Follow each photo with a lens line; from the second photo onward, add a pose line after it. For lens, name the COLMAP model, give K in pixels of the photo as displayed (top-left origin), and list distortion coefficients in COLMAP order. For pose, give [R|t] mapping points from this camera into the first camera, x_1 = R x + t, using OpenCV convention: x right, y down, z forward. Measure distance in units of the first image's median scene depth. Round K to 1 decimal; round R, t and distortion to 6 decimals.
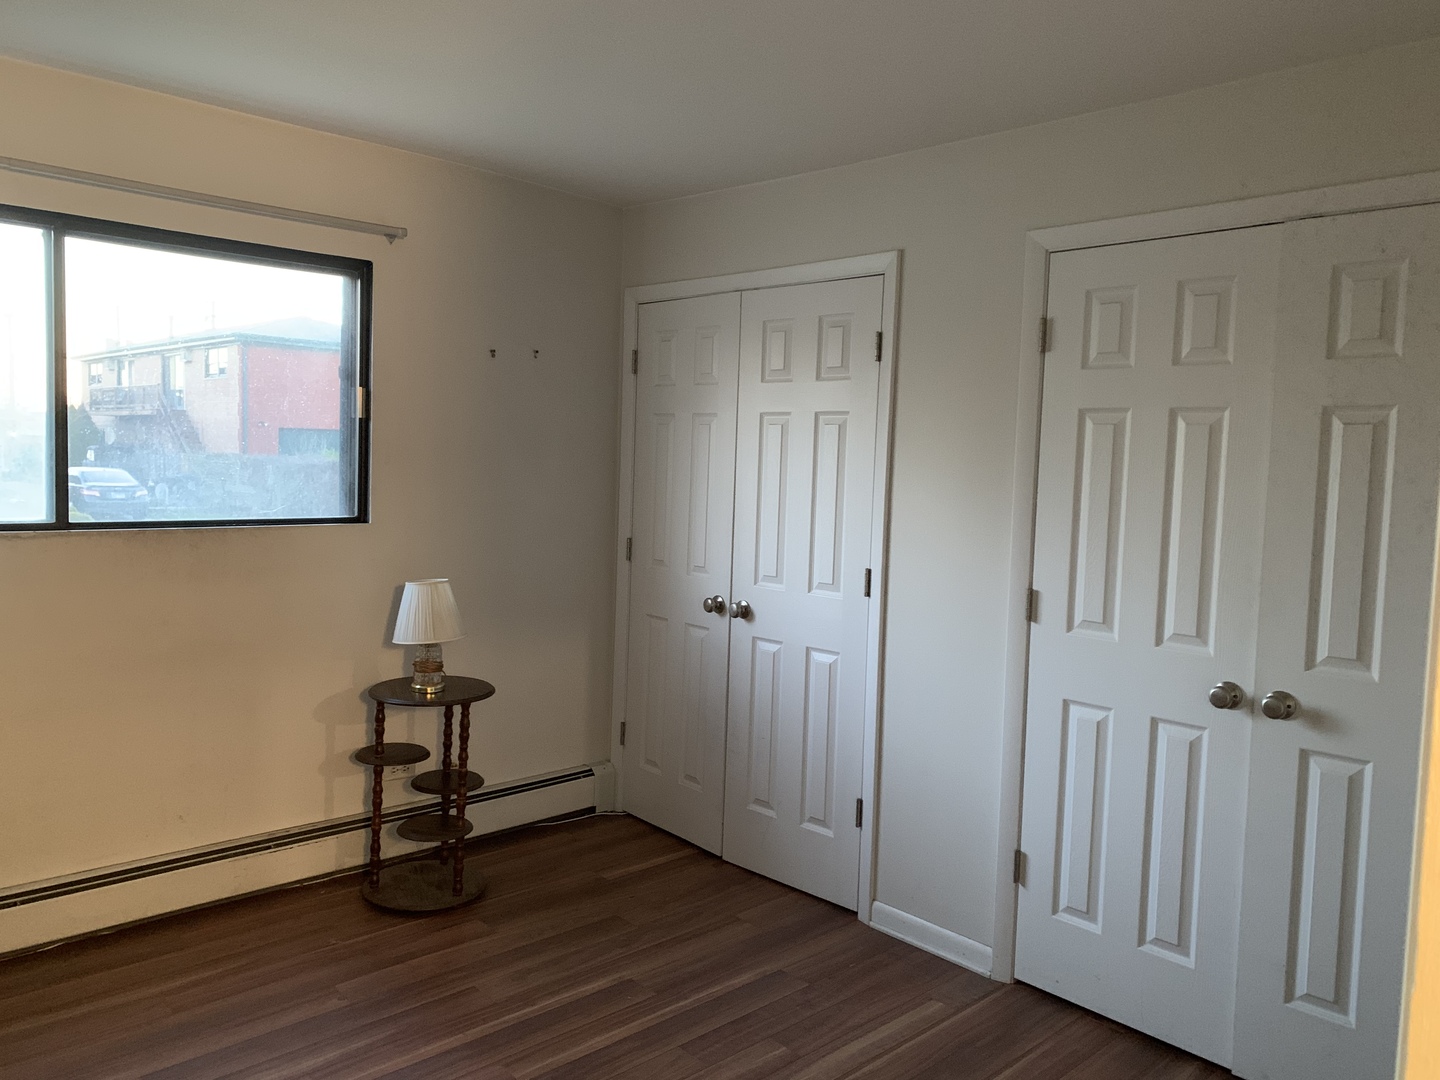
lens RADIAL K [[1101.0, 0, 727.3], [0, 1101.0, 530.6], [0, 0, 1]] dist [0.120295, -0.191858]
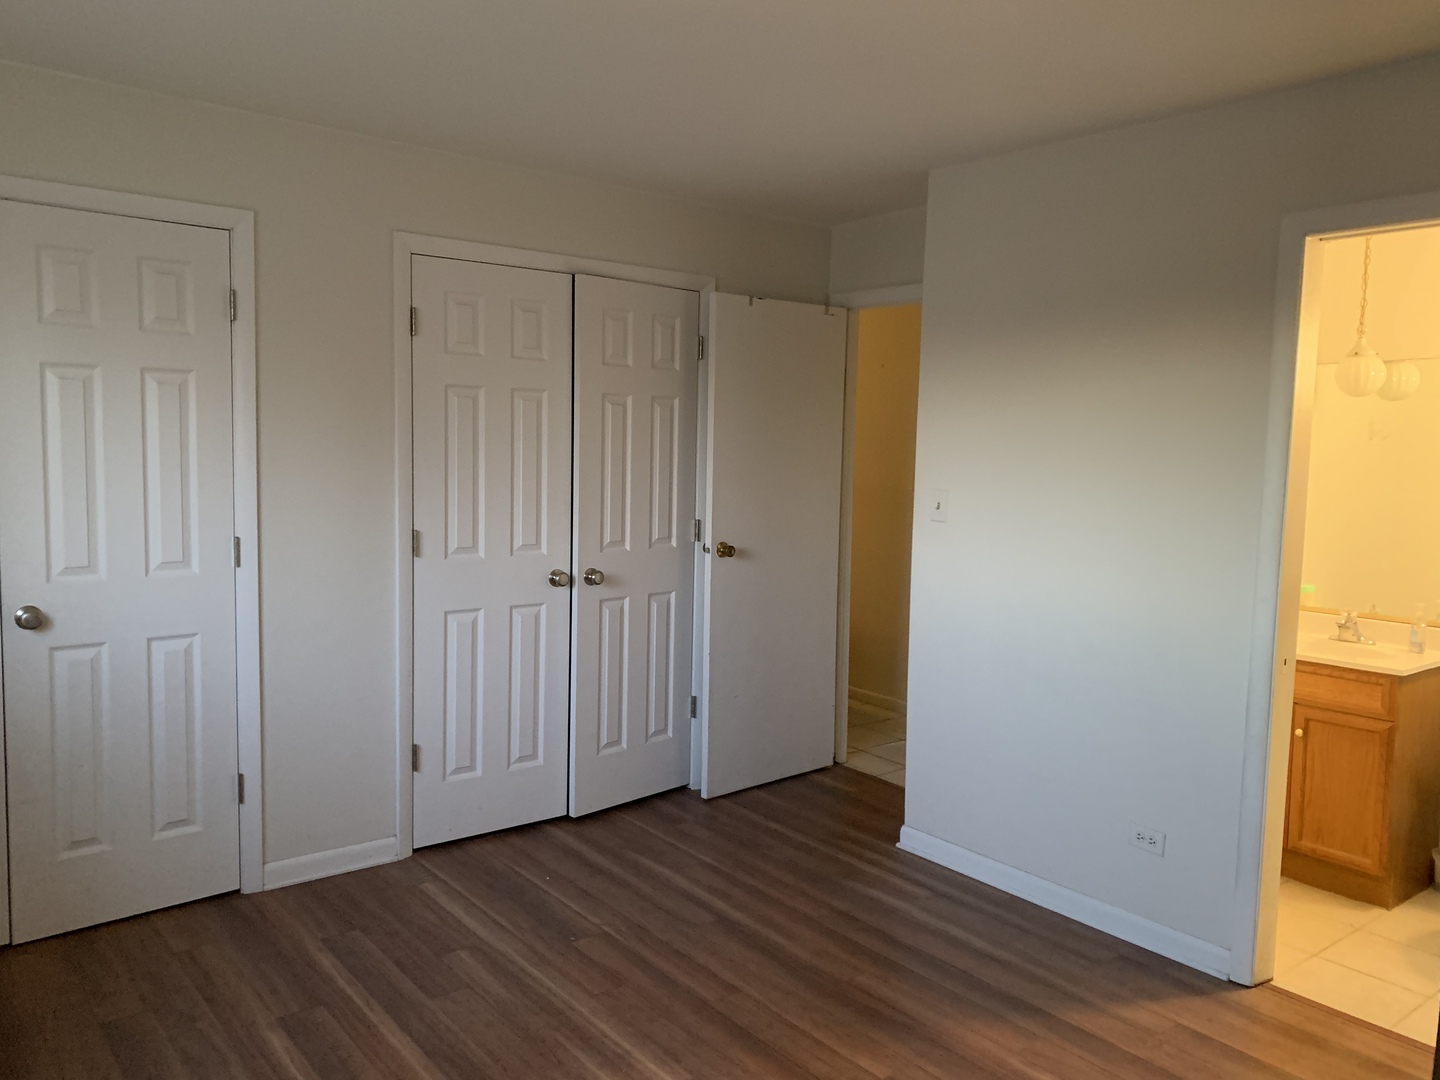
lens RADIAL K [[1052.5, 0, 720.0], [0, 1052.5, 540.0], [0, 0, 1]] dist [0.000063, -0.001016]
pose [[0.085639, -0.118571, 0.989246, -0.763024], [0.050936, 0.992116, 0.114506, -0.047852], [-0.995023, 0.040582, 0.091003, 0.511756]]
